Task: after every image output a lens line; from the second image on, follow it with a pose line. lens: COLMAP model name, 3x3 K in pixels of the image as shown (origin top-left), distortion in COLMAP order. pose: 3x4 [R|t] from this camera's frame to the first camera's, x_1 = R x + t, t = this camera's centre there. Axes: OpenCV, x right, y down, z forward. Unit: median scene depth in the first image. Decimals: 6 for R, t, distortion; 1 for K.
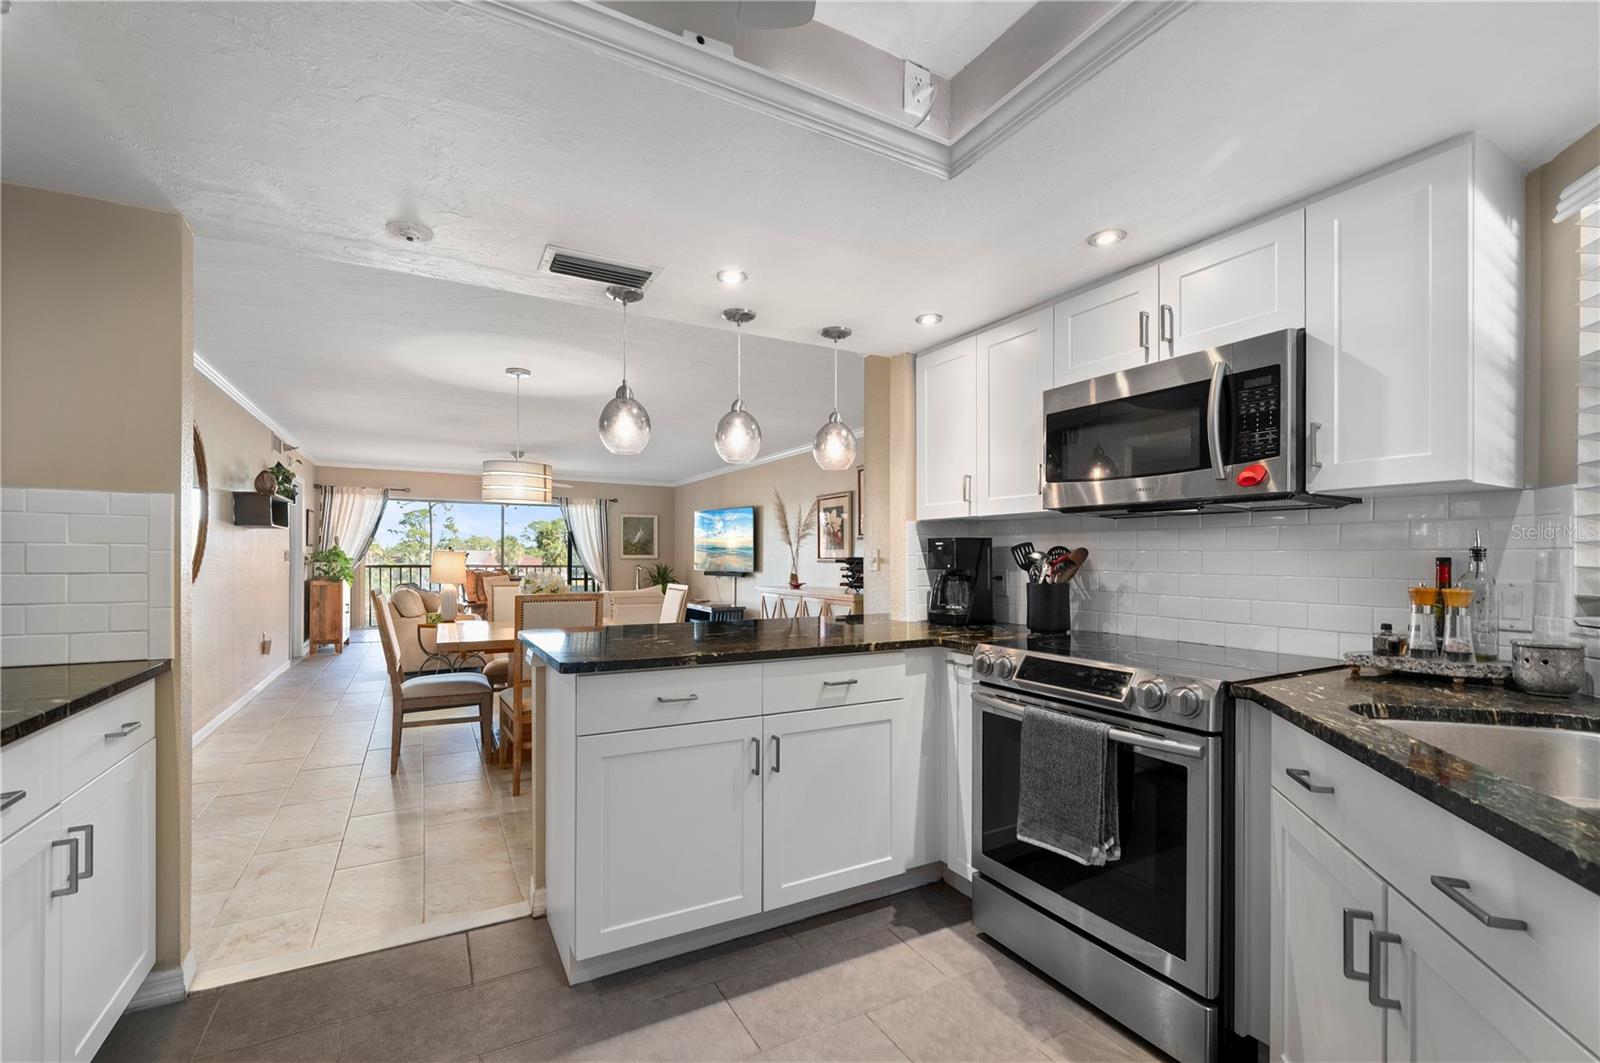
lens RADIAL K [[687.6, 0, 801.7], [0, 687.6, 557.1], [0, 0, 1]] dist [-0.000917, -0.000100]
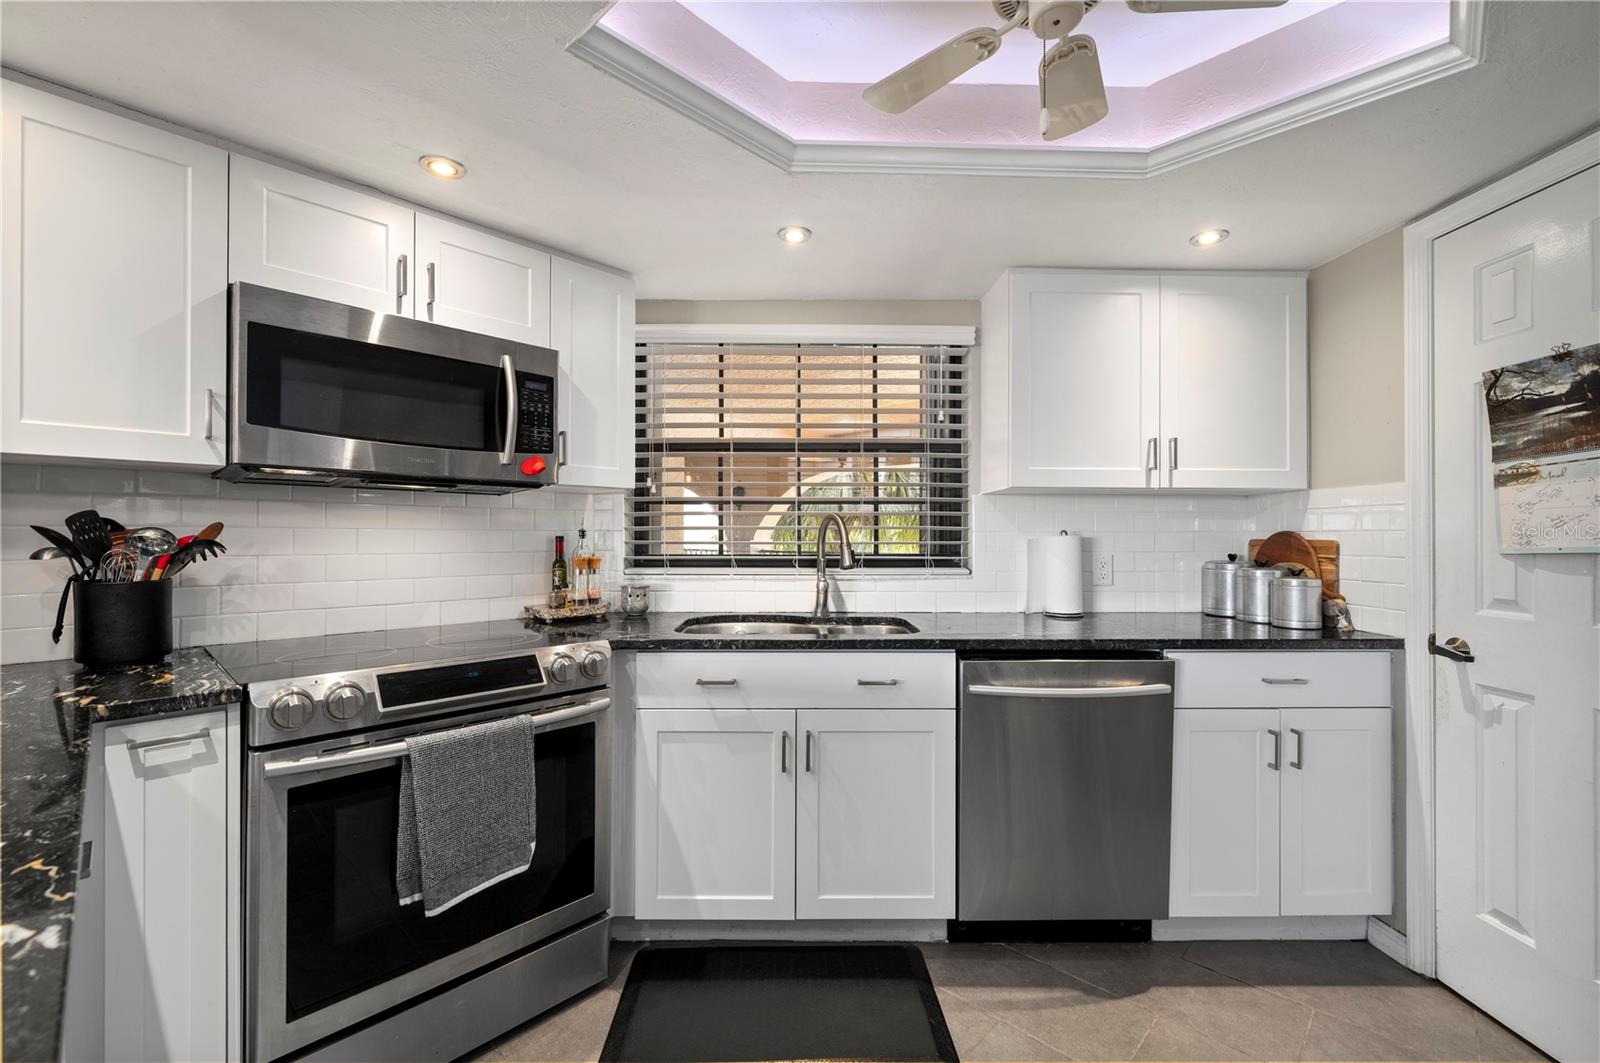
lens RADIAL K [[666.0, 0, 800.0], [0, 666.0, 531.5], [0, 0, 1]] dist [-0.012639, 0.005632]
pose [[-0.300650, 0.000126, 0.953734, -0.112368], [-0.003997, 0.999991, -0.001392, -0.001924], [-0.953726, -0.004231, -0.300647, 0.190342]]
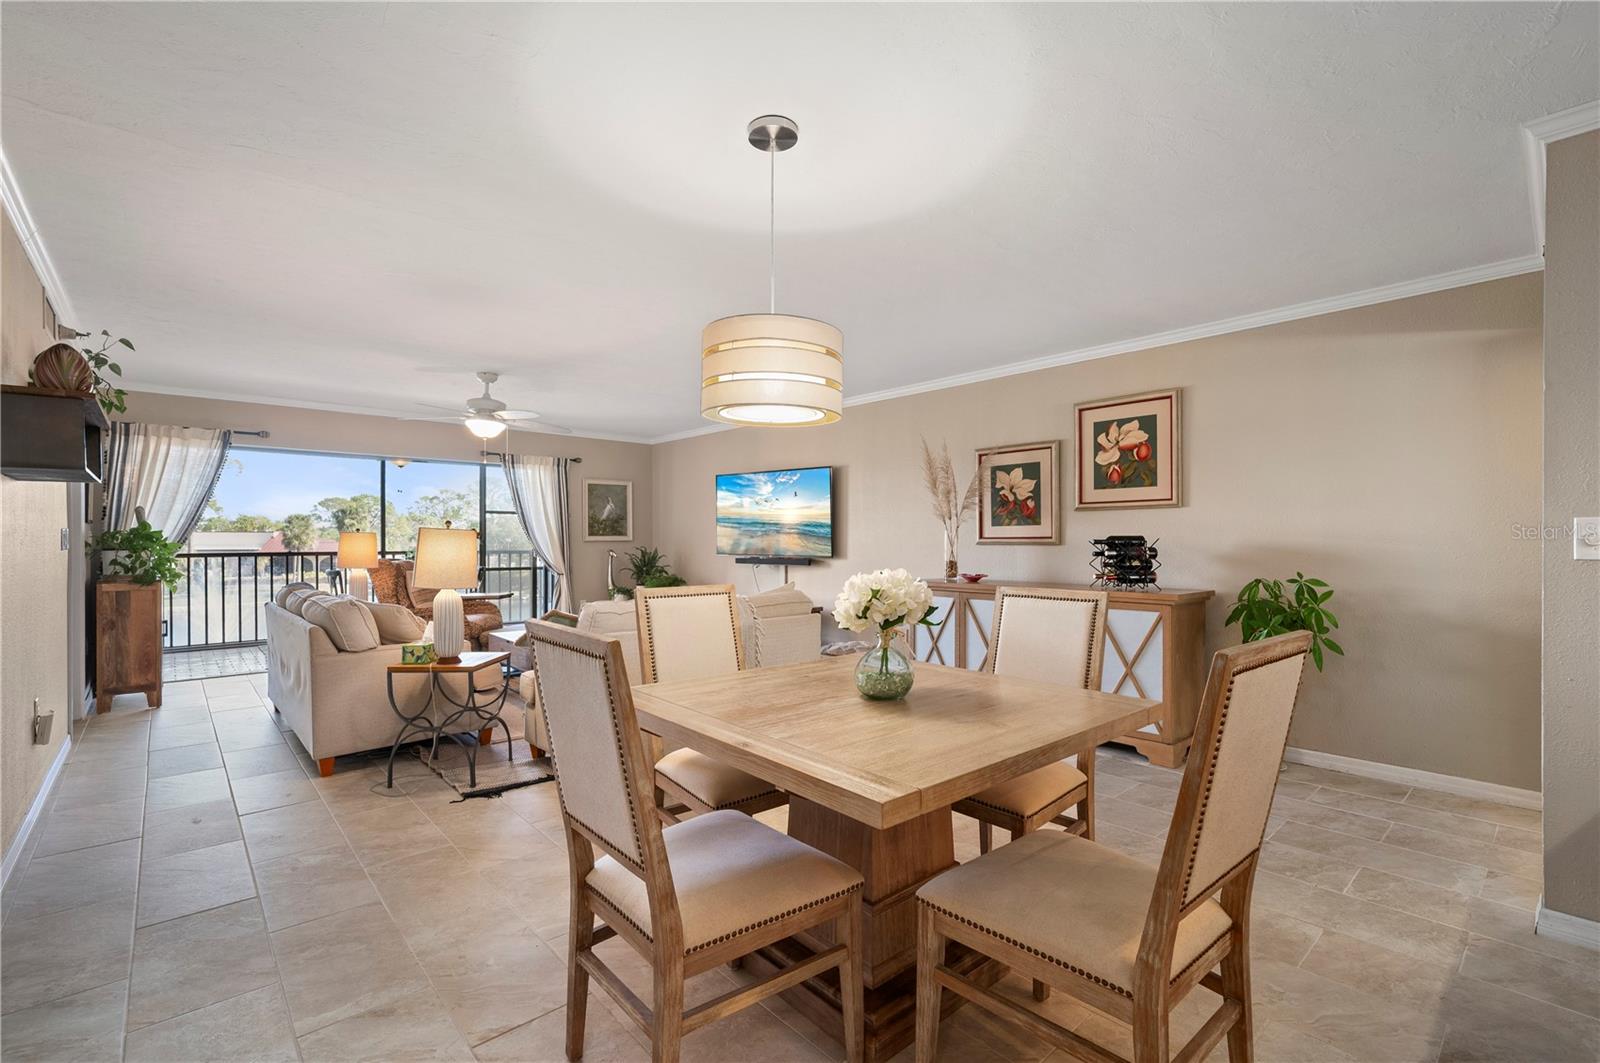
lens RADIAL K [[706.8, 0, 796.3], [0, 706.8, 538.5], [0, 0, 1]] dist [0.000137, -0.000131]
pose [[0.974473, -0.006248, 0.224417, -0.279877], [0.006069, 0.999980, 0.001488, -0.000446], [-0.224422, -0.000088, 0.974492, 0.298273]]
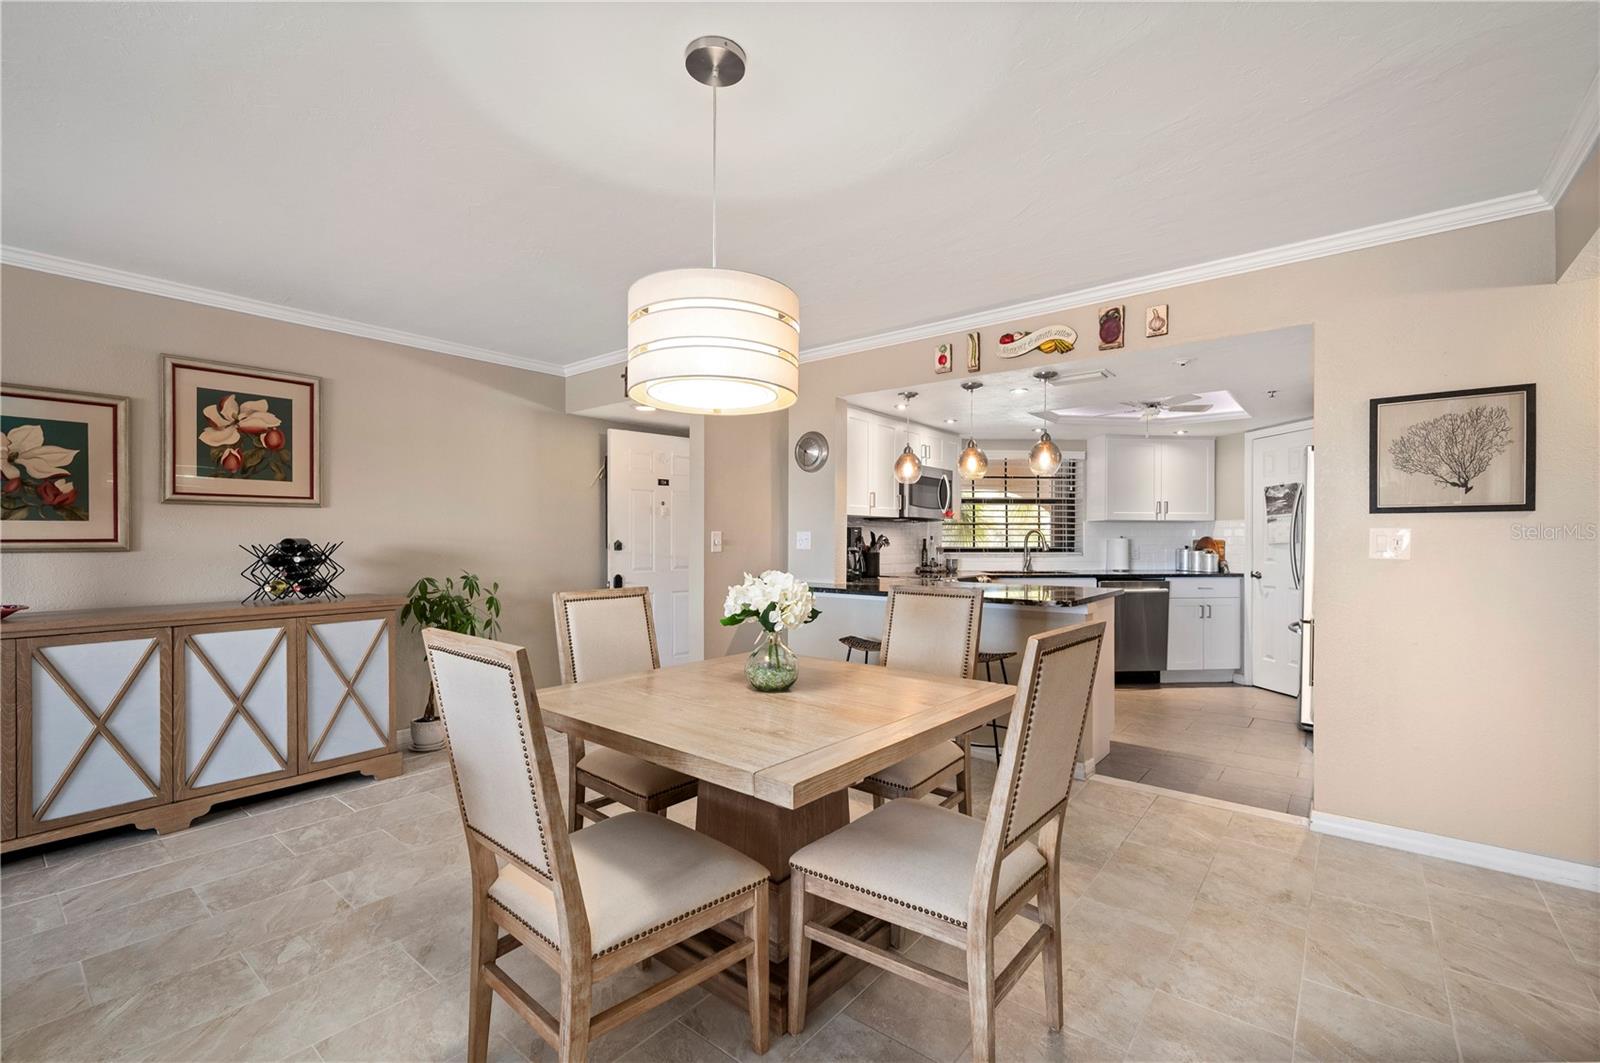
lens RADIAL K [[685.8, 0, 792.4], [0, 685.8, 540.7], [0, 0, 1]] dist [-0.001512, -0.000180]
pose [[-0.373121, -0.007077, 0.927756, -0.434046], [-0.002843, 0.999975, 0.006484, -0.002319], [-0.927779, -0.000218, -0.373131, 0.611124]]
